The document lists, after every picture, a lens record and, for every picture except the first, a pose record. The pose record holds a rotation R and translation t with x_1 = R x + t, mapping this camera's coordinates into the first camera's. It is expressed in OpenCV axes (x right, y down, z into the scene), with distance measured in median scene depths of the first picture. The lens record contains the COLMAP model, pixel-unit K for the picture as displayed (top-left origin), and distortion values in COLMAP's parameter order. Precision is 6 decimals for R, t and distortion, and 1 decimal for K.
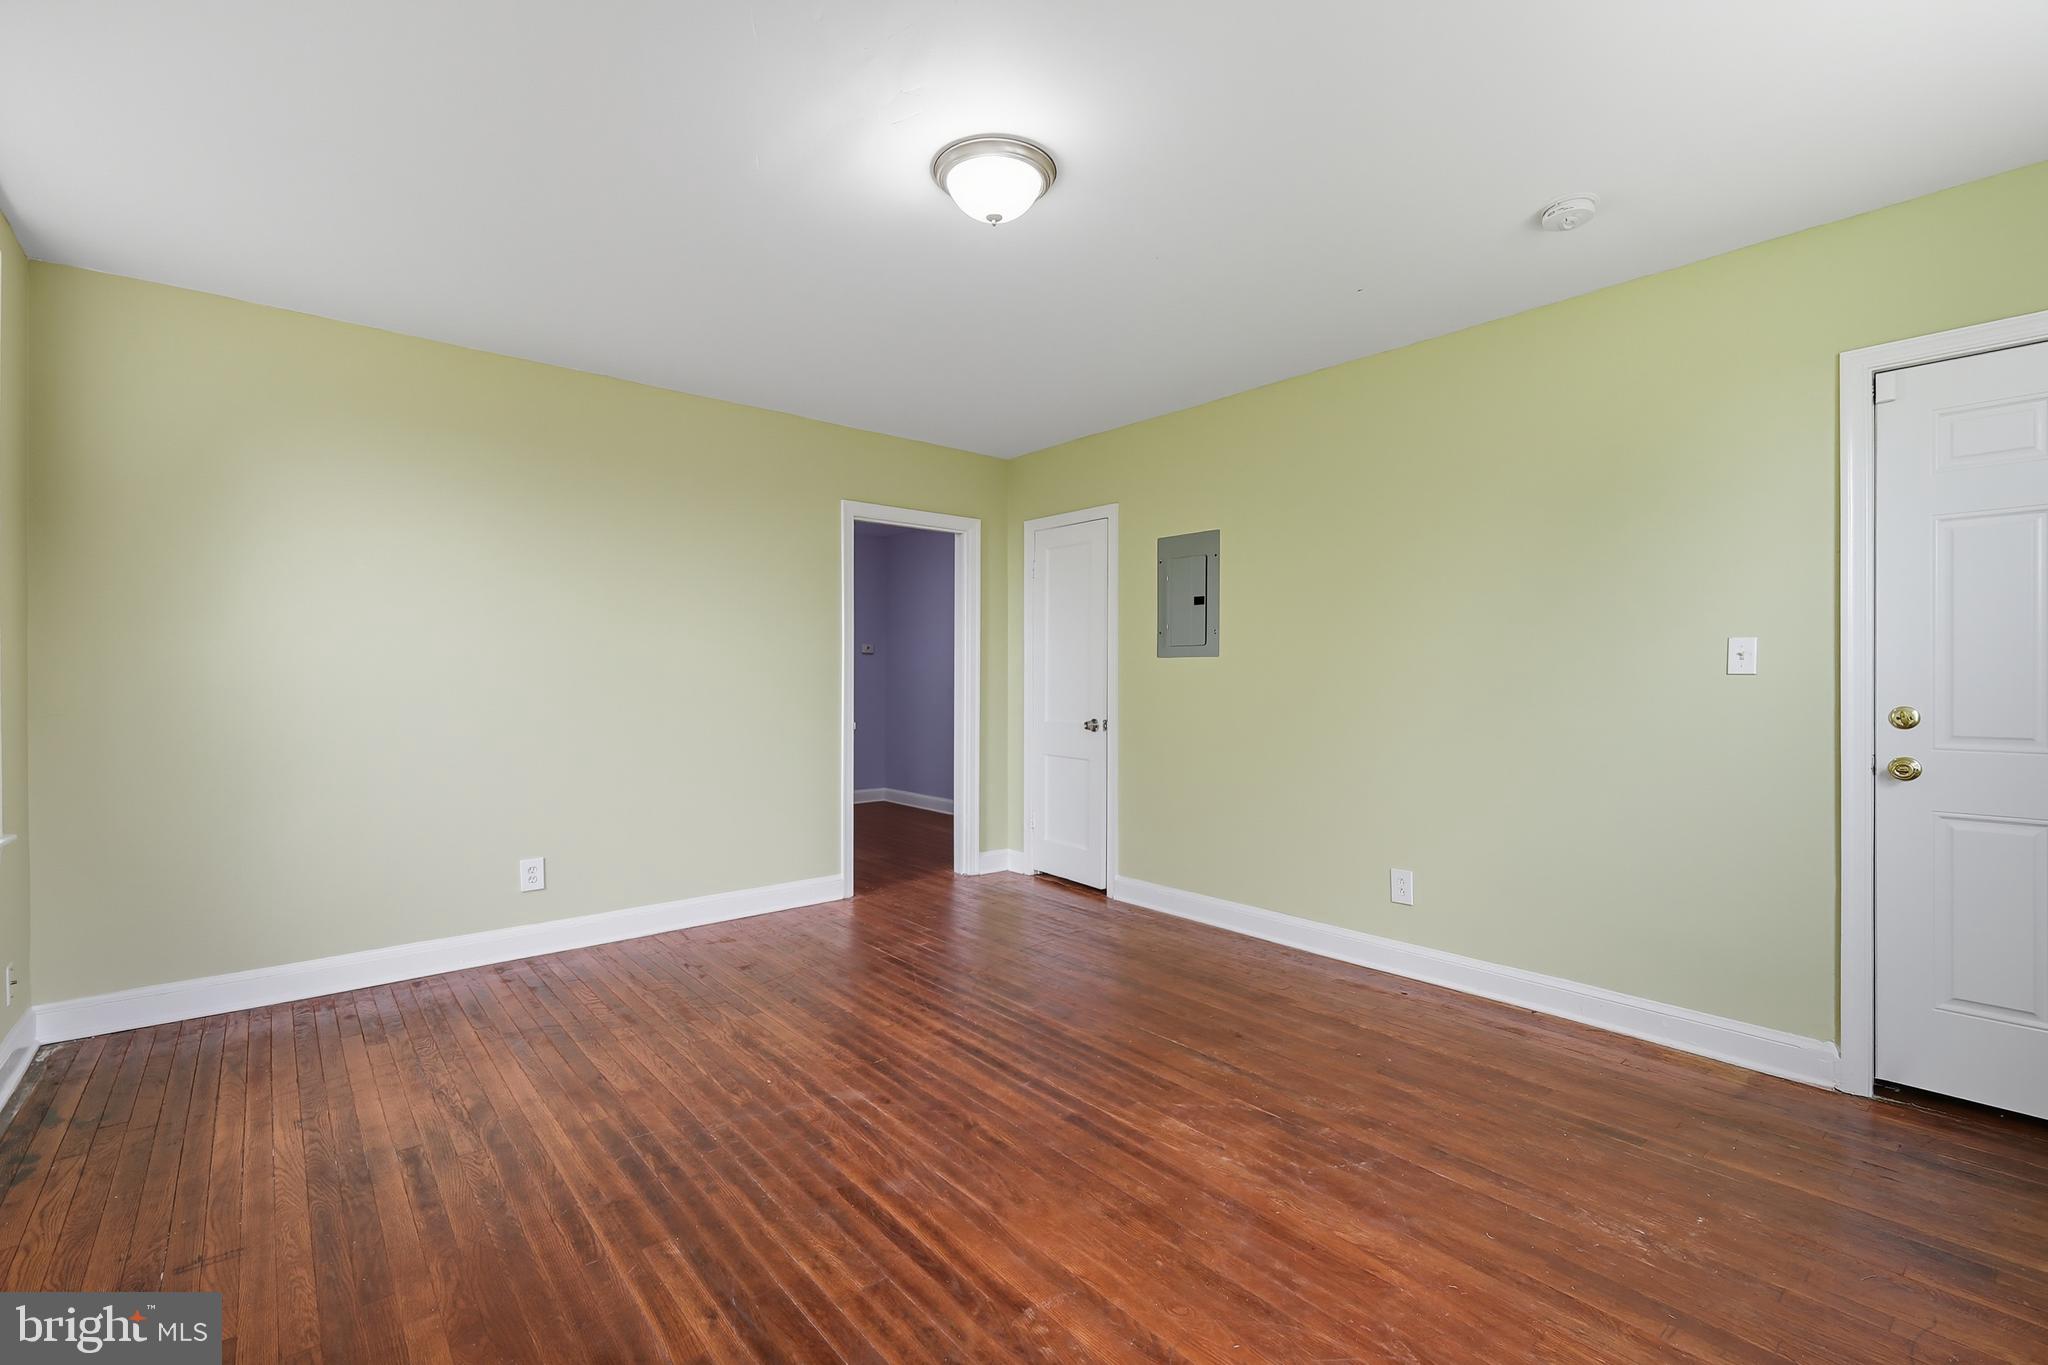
lens RADIAL K [[896.3, 0, 1016.5], [0, 896.3, 680.3], [0, 0, 1]] dist [0.007054, -0.001400]
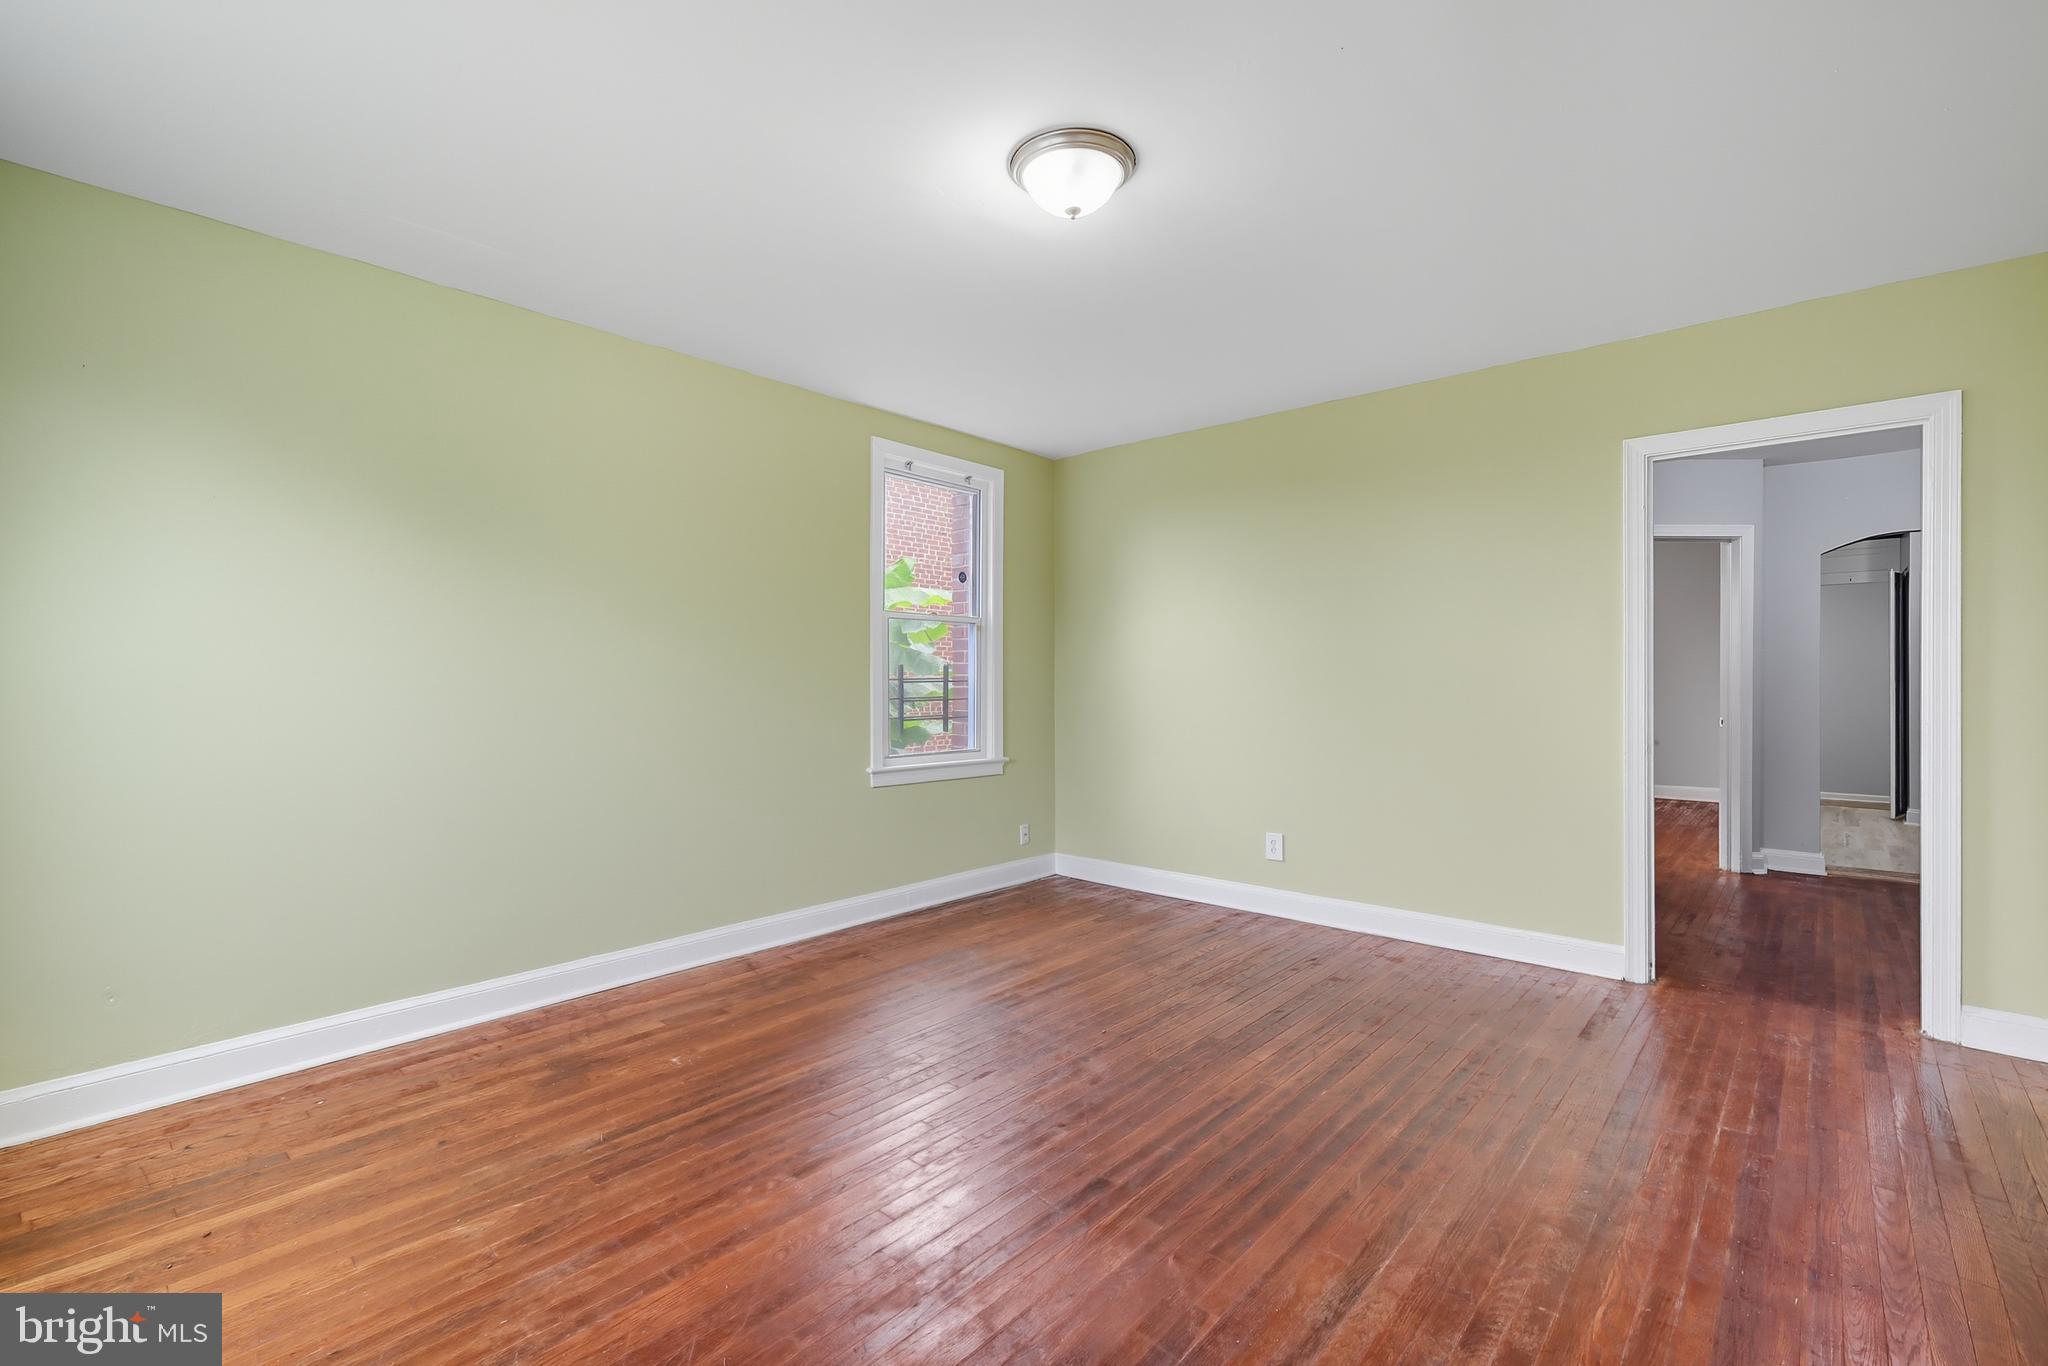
lens RADIAL K [[896.3, 0, 1022.4], [0, 896.3, 676.8], [0, 0, 1]] dist [0.007054, -0.001400]
pose [[0.140690, -0.001500, -0.990053, 0.726669], [-0.003121, 0.999993, -0.001958, -0.005942], [0.990049, 0.003365, 0.140684, 0.623468]]
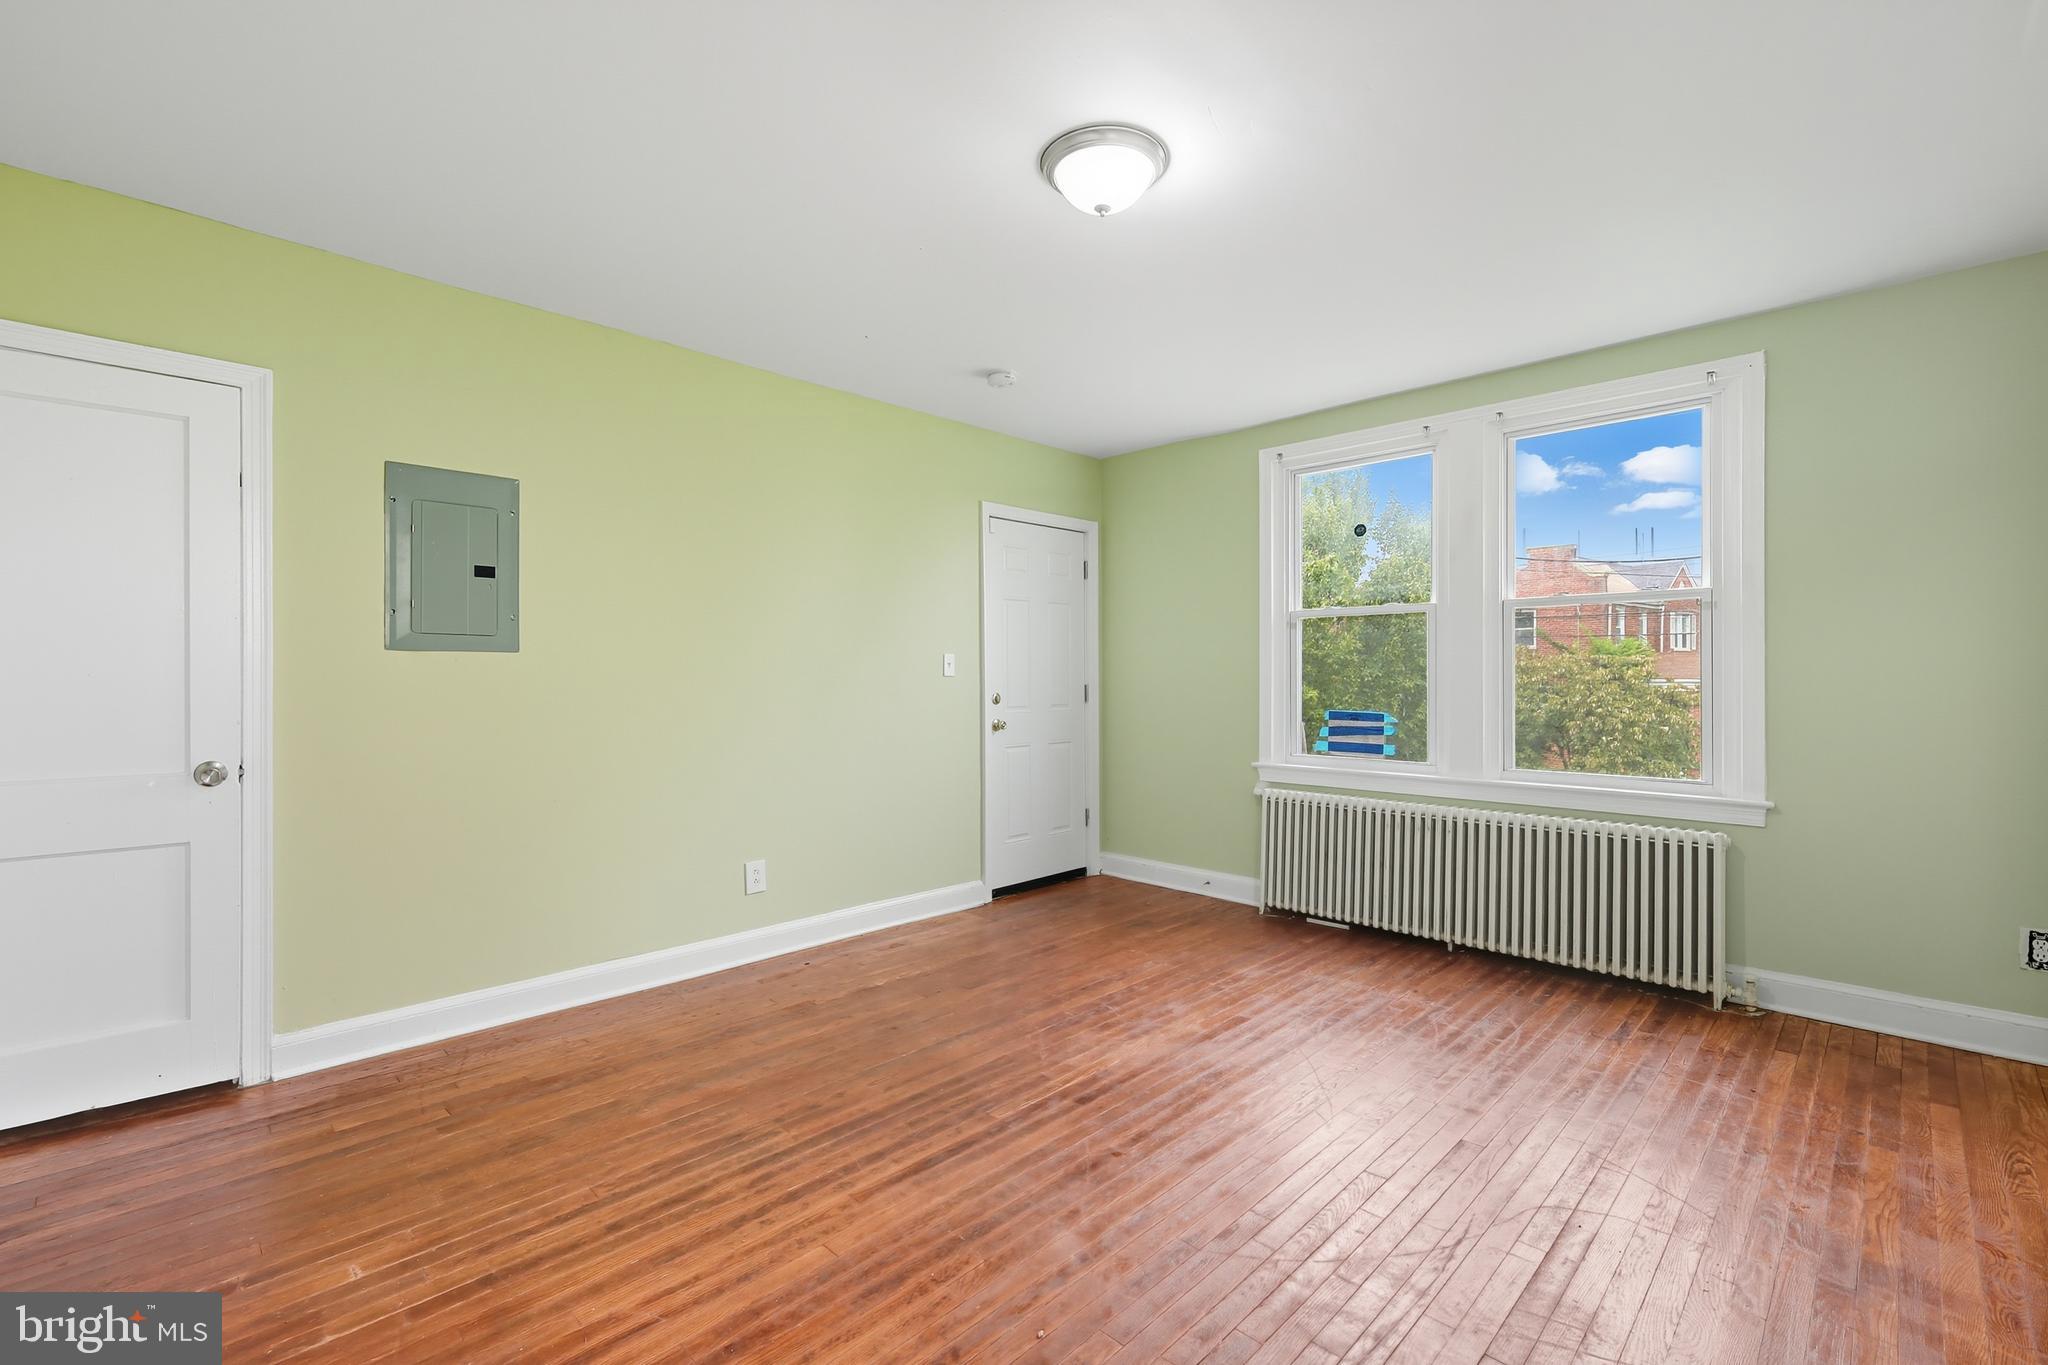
lens RADIAL K [[896.3, 0, 1033.0], [0, 896.3, 675.6], [0, 0, 1]] dist [0.007054, -0.001400]
pose [[-0.098562, -0.001874, 0.995129, -0.763866], [0.004826, 0.999986, 0.002362, -0.009895], [-0.995119, 0.005036, -0.098552, 0.906085]]
